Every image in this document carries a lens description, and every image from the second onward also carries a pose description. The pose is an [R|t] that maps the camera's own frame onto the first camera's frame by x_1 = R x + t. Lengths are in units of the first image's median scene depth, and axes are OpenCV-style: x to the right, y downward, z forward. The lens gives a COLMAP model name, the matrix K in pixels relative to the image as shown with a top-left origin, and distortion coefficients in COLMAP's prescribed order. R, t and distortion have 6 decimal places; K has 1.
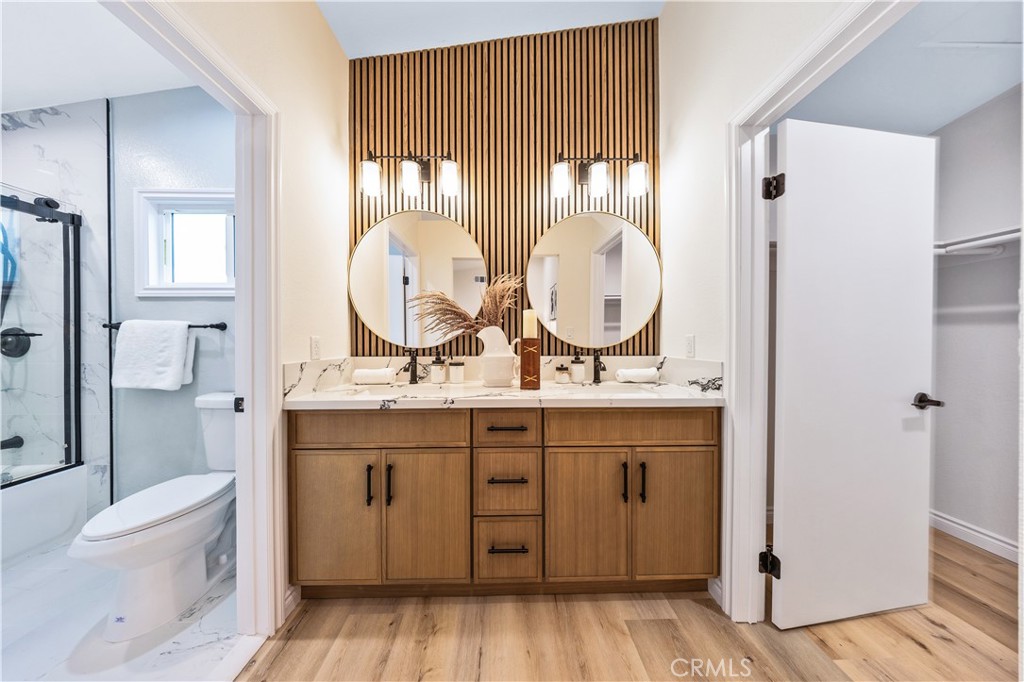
lens RADIAL K [[296.4, 0, 510.0], [0, 296.4, 341.8], [0, 0, 1]] dist [-0.001160, 0.000021]
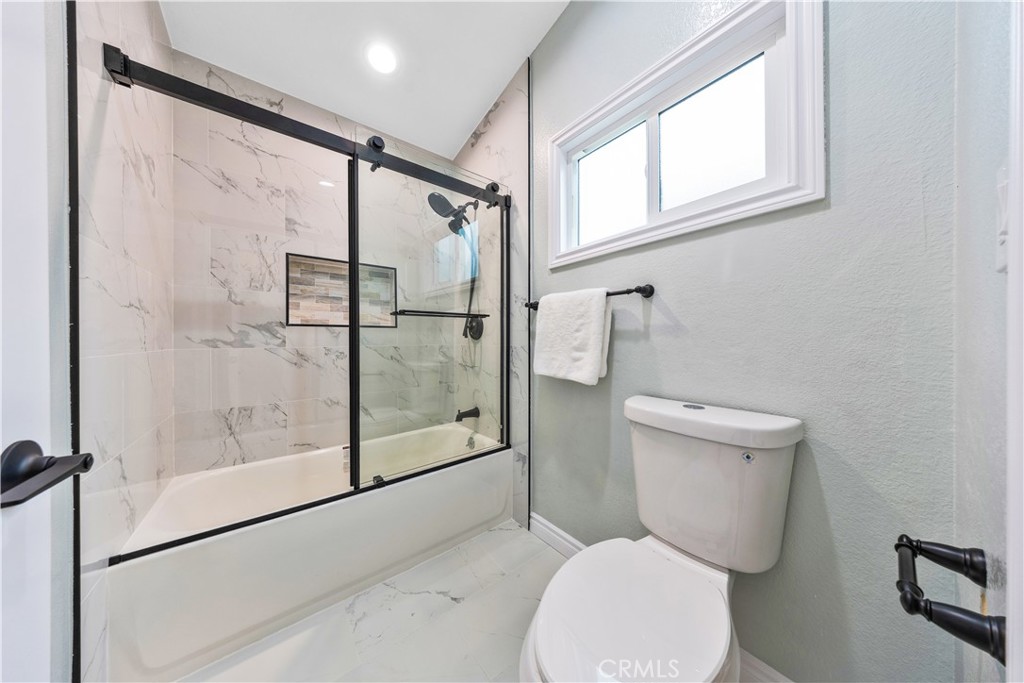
lens RADIAL K [[296.4, 0, 510.0], [0, 296.4, 342.3], [0, 0, 1]] dist [-0.001160, 0.000021]
pose [[0.601153, 0.006753, -0.799106, -0.660949], [-0.004942, 0.999977, 0.004732, 0.056337], [0.799119, 0.001105, 0.601172, 0.404384]]
